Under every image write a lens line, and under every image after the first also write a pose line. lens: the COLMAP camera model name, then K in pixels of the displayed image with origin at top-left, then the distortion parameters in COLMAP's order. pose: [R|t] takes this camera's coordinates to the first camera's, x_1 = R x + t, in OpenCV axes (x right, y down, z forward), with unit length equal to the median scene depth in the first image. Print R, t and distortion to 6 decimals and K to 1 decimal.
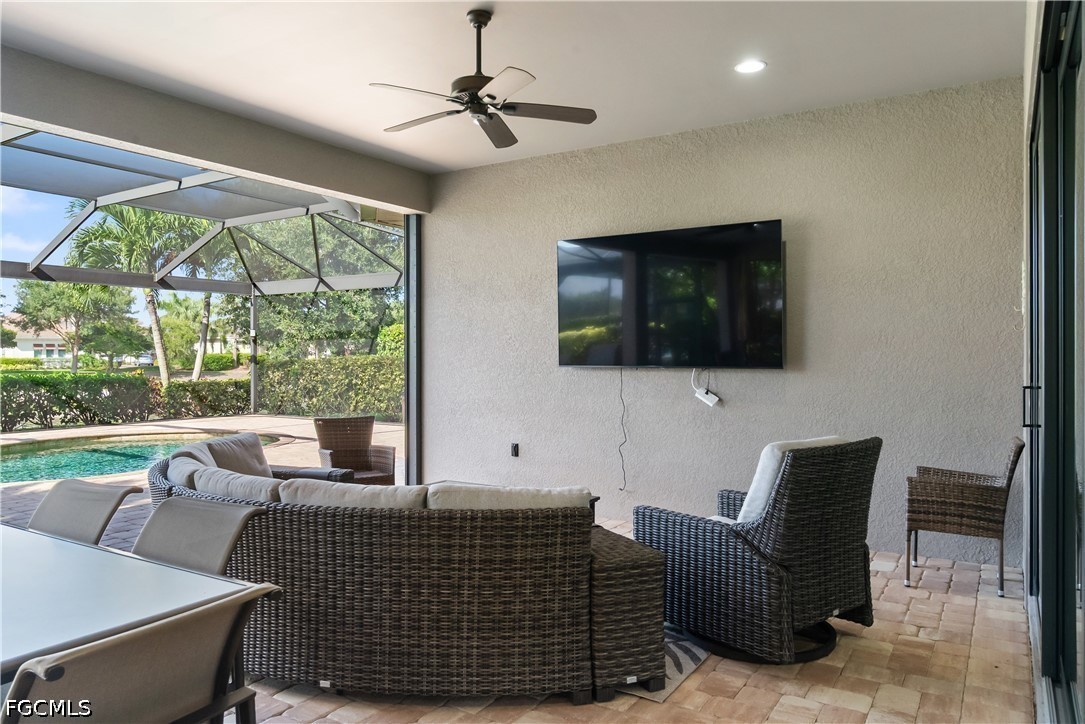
lens RADIAL K [[744.5, 0, 536.6], [0, 744.5, 353.7], [0, 0, 1]] dist [-0.025260, 0.013455]
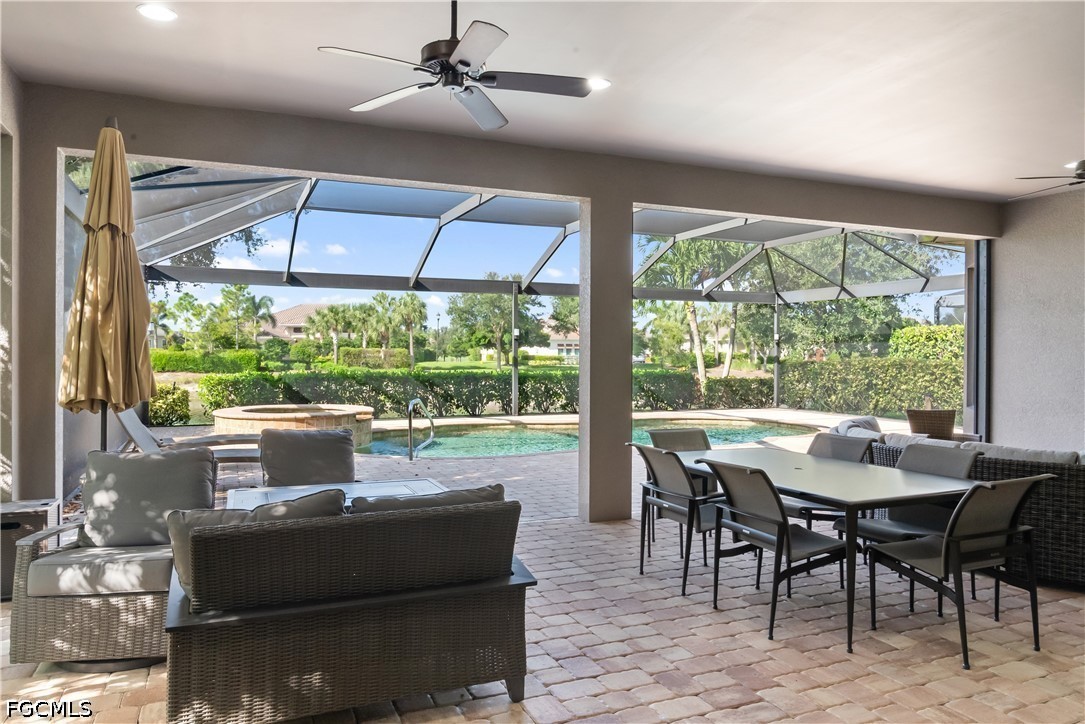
lens RADIAL K [[744.5, 0, 542.3], [0, 744.5, 355.8], [0, 0, 1]] dist [-0.025260, 0.013455]
pose [[0.825724, 0.007932, -0.564019, -0.034922], [-0.005568, 0.999967, 0.005911, -0.003448], [0.564048, -0.001741, 0.825740, -0.148278]]
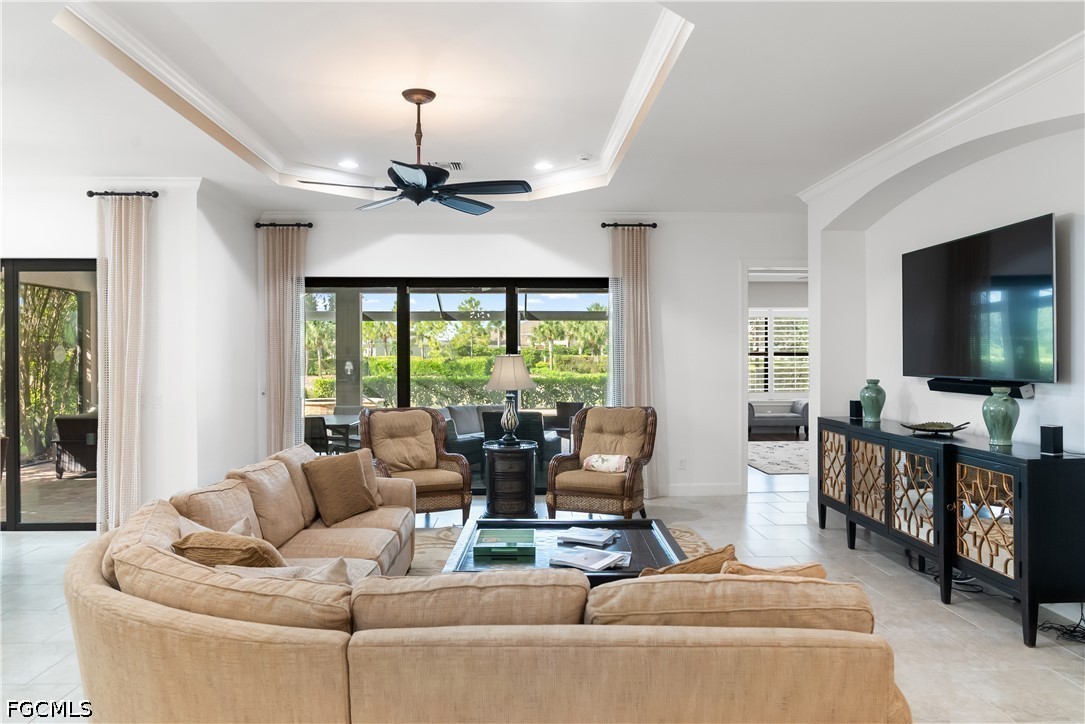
lens RADIAL K [[744.5, 0, 539.7], [0, 744.5, 357.2], [0, 0, 1]] dist [-0.025260, 0.013455]
pose [[0.563405, 0.001575, -0.826180, 0.498415], [0.001931, 0.999993, 0.003223, -0.016215], [0.826179, -0.003411, 0.563398, -0.092446]]
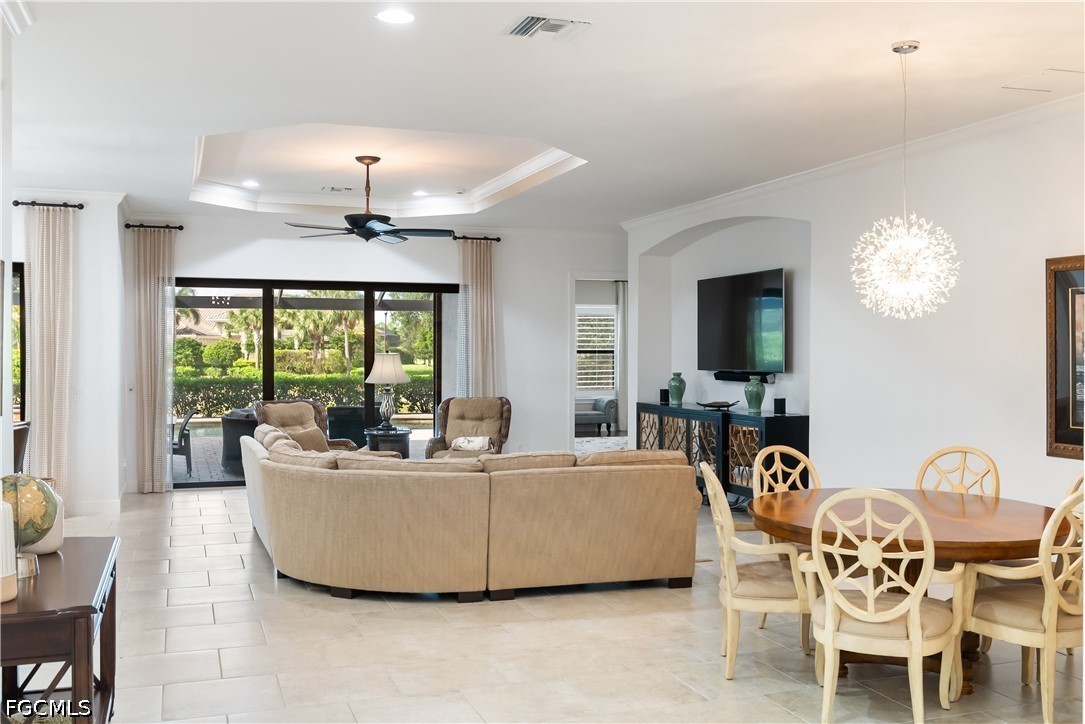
lens RADIAL K [[1030.2, 0, 538.5], [0, 1030.2, 356.6], [0, 0, 1]] dist [-0.019095, 0.000000]
pose [[0.785451, 0.006198, -0.618893, 0.618941], [-0.002351, 0.999973, 0.007031, -0.018547], [0.618920, -0.004067, 0.785443, -0.307416]]
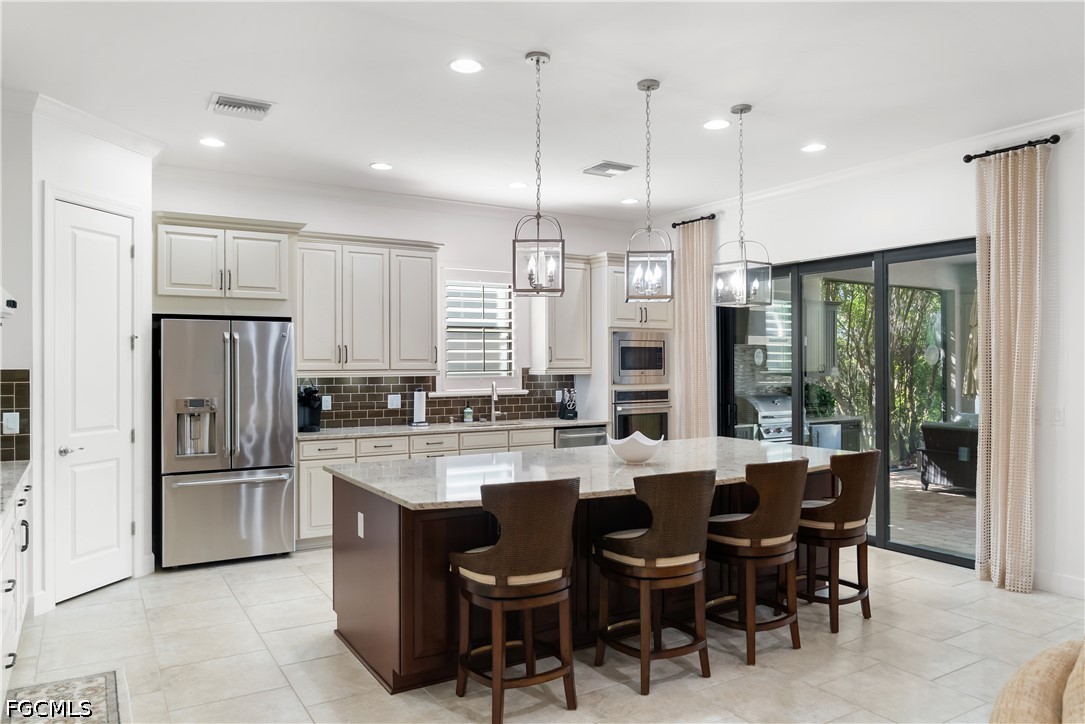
lens RADIAL K [[744.5, 0, 531.1], [0, 744.5, 358.4], [0, 0, 1]] dist [-0.025260, 0.013455]
pose [[-0.442123, -0.004555, -0.896943, 0.425485], [0.001290, 0.999983, -0.005714, -0.013821], [0.896954, -0.003684, -0.442109, -0.096428]]
